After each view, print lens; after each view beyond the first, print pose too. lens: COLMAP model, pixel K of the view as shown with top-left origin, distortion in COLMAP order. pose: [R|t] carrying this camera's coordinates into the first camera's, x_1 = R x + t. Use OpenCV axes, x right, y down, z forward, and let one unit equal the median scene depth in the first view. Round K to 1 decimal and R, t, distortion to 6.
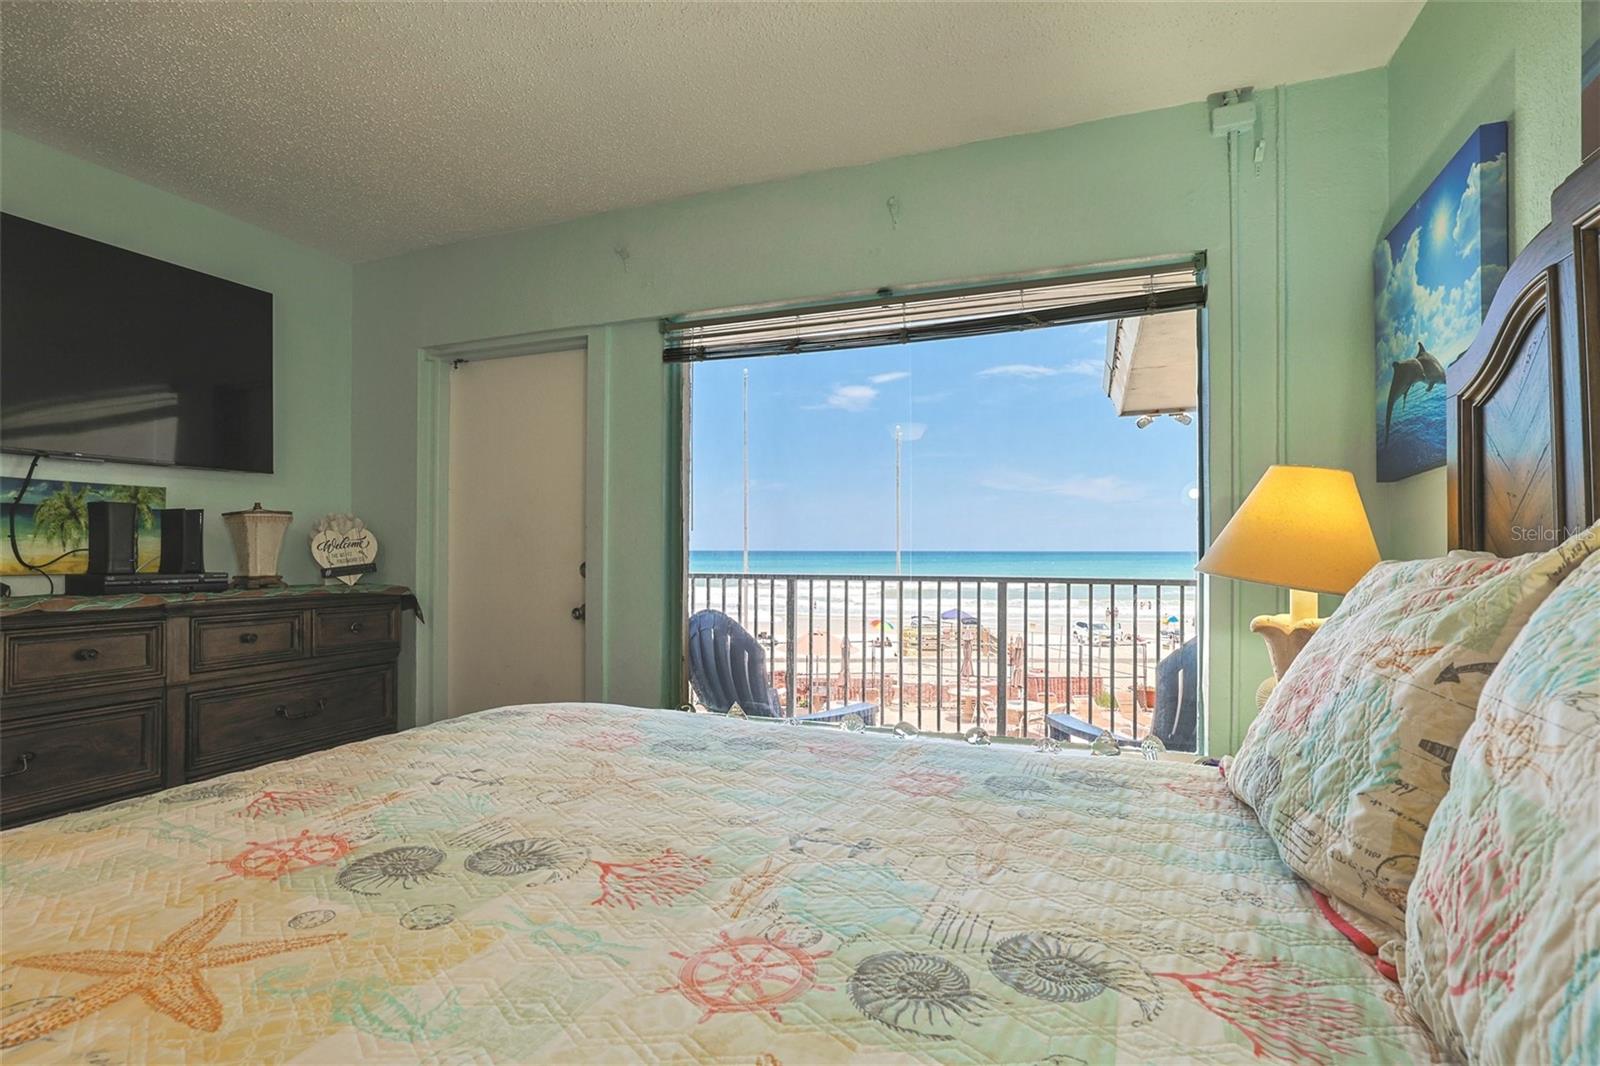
lens RADIAL K [[792.6, 0, 800.0], [0, 792.6, 533.0], [0, 0, 1]] dist [-0.000192, 0.000120]
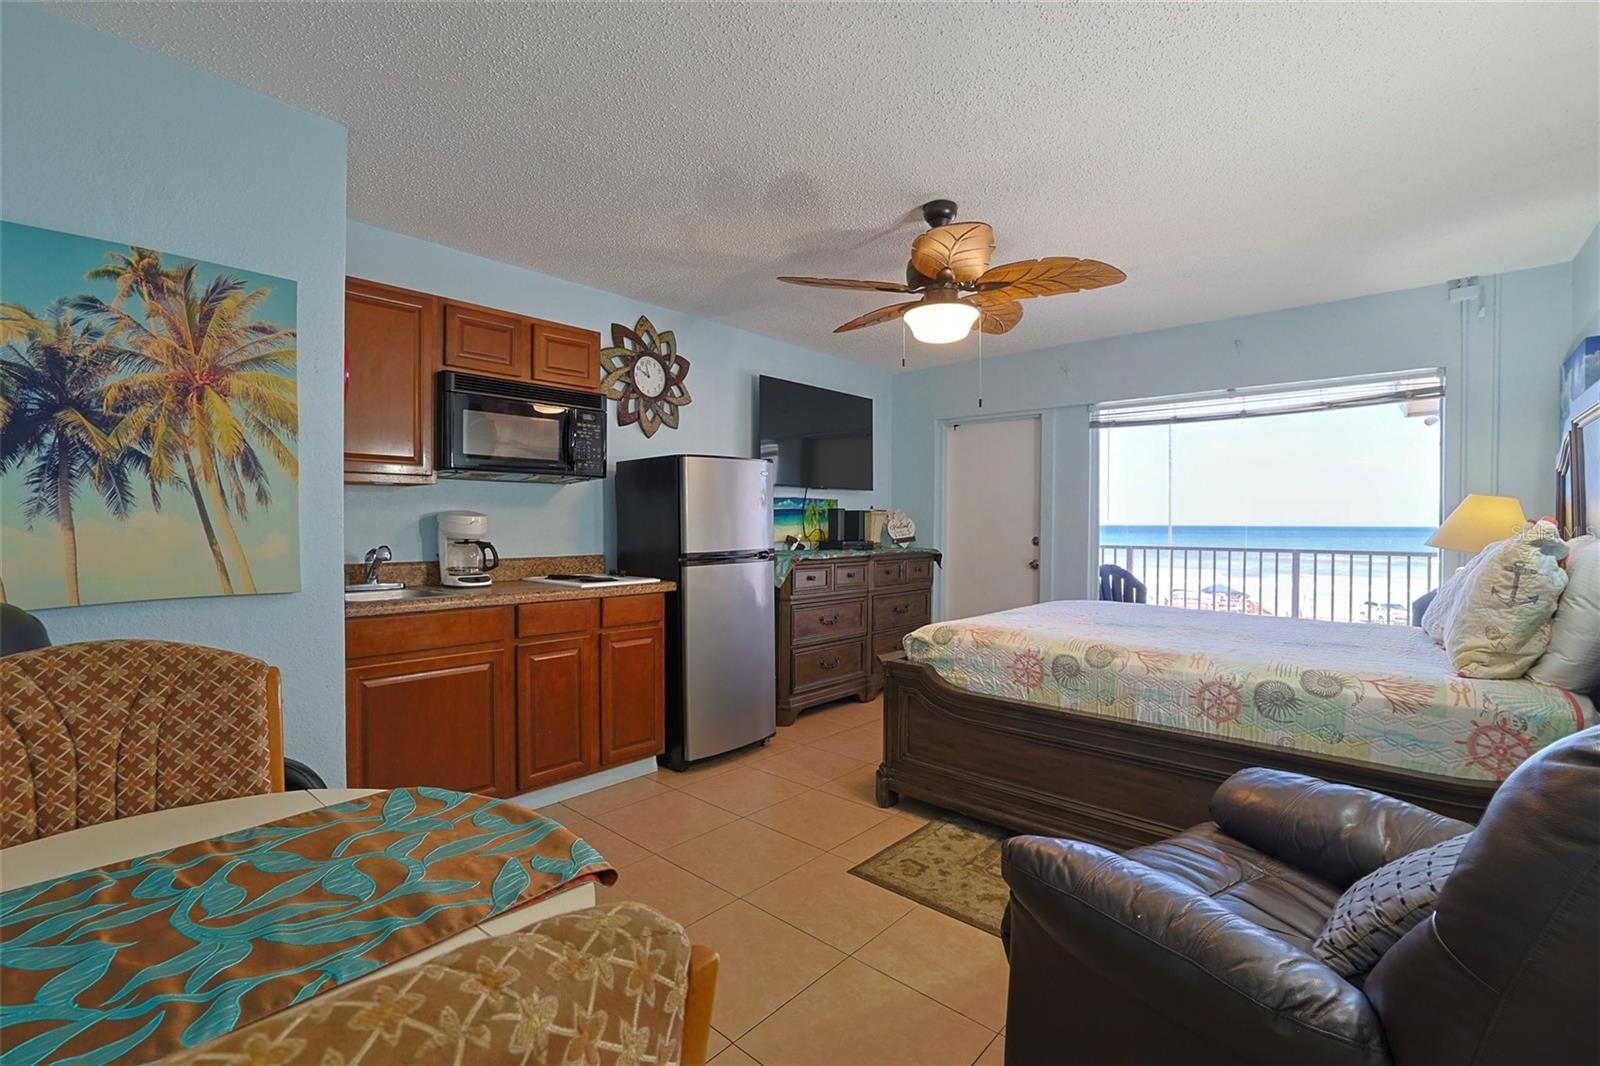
lens RADIAL K [[734.3, 0, 800.0], [0, 734.3, 533.0], [0, 0, 1]] dist [-0.000473, 0.000137]
pose [[0.949037, 0.010611, -0.314986, -0.258956], [0.001149, 0.999310, 0.037124, -0.037383], [0.315163, -0.035594, 0.948370, -0.789810]]
